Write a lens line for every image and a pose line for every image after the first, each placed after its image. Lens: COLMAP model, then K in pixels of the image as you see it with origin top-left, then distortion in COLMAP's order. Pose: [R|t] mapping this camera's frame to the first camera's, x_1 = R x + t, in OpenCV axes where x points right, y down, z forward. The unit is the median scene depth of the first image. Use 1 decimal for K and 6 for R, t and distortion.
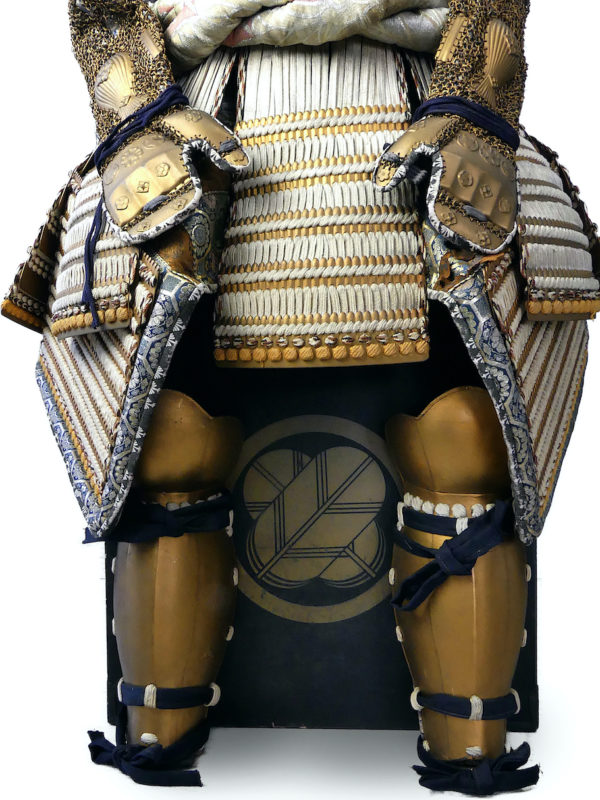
lens RADIAL K [[698.3, 0, 300.0], [0, 698.3, 400.0], [0, 0, 1]] dist [-0.005818, -0.010053]
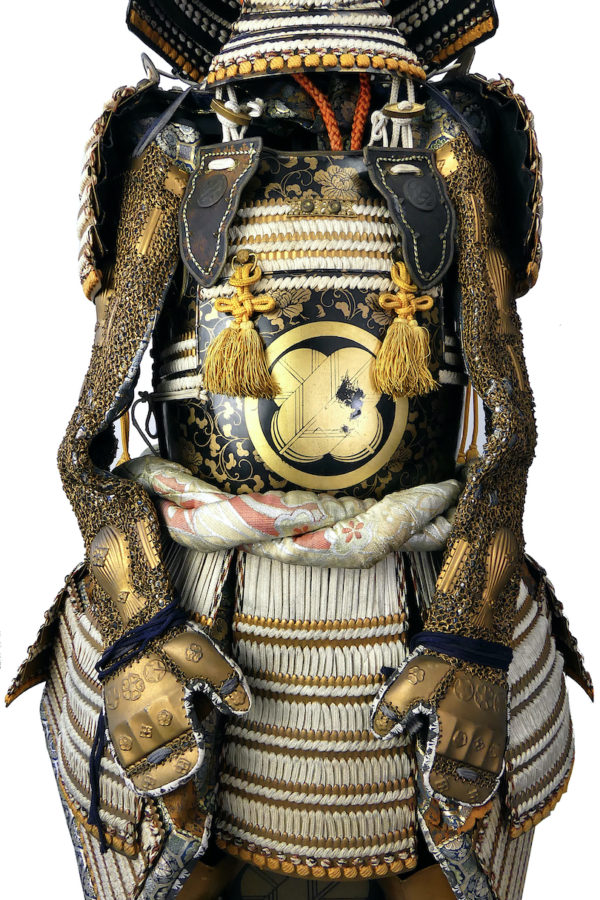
lens RADIAL K [[648.7, 0, 300.0], [0, 648.7, 450.0], [0, 0, 1]] dist [-0.010638, 0.002086]
pose [[0.999277, 0.008143, 0.037144, -0.038239], [-0.014174, 0.986170, 0.165130, -0.864778], [-0.035286, -0.165537, 0.985572, 0.127144]]
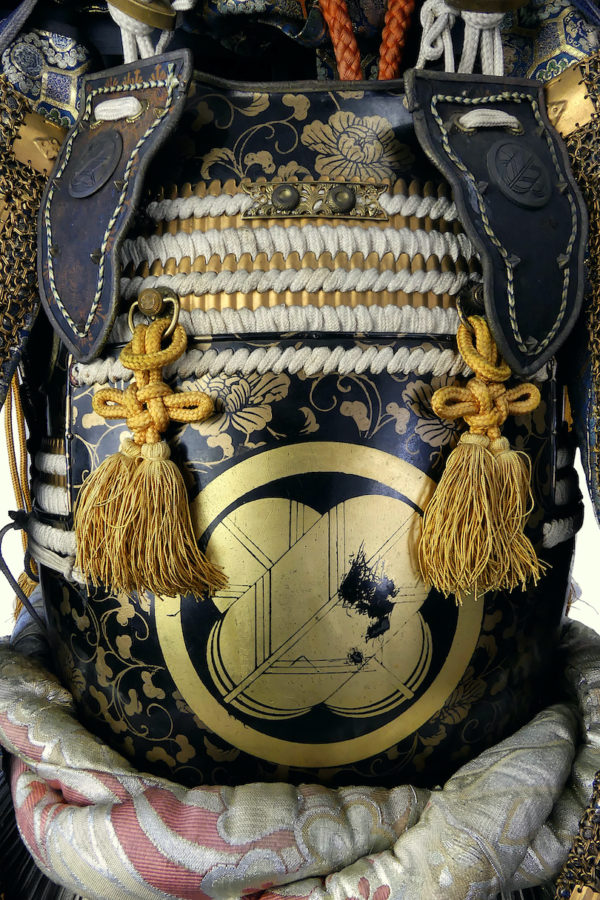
lens RADIAL K [[648.7, 0, 300.0], [0, 648.7, 450.0], [0, 0, 1]] dist [-0.010638, 0.002086]
pose [[0.999746, 0.020477, 0.009463, 0.016402], [-0.022036, 0.976252, 0.215513, -0.990086], [-0.004825, -0.215667, 0.976455, 0.657077]]
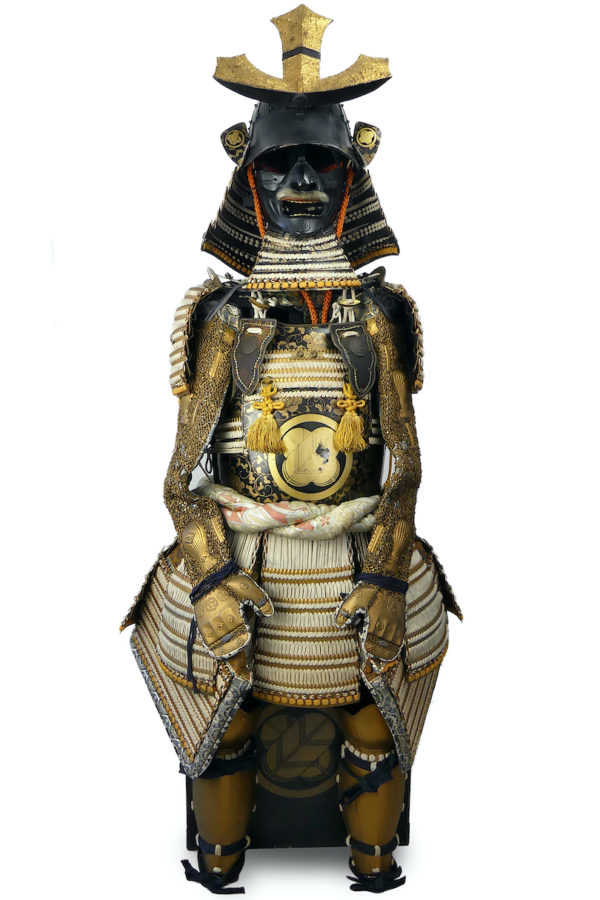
lens RADIAL K [[648.7, 0, 300.0], [0, 648.7, 450.0], [0, 0, 1]] dist [-0.010638, 0.002086]
pose [[0.995479, 0.004827, 0.094855, -0.174118], [-0.016649, 0.992112, 0.124245, -1.026025], [-0.093507, -0.125263, 0.987707, -0.768942]]
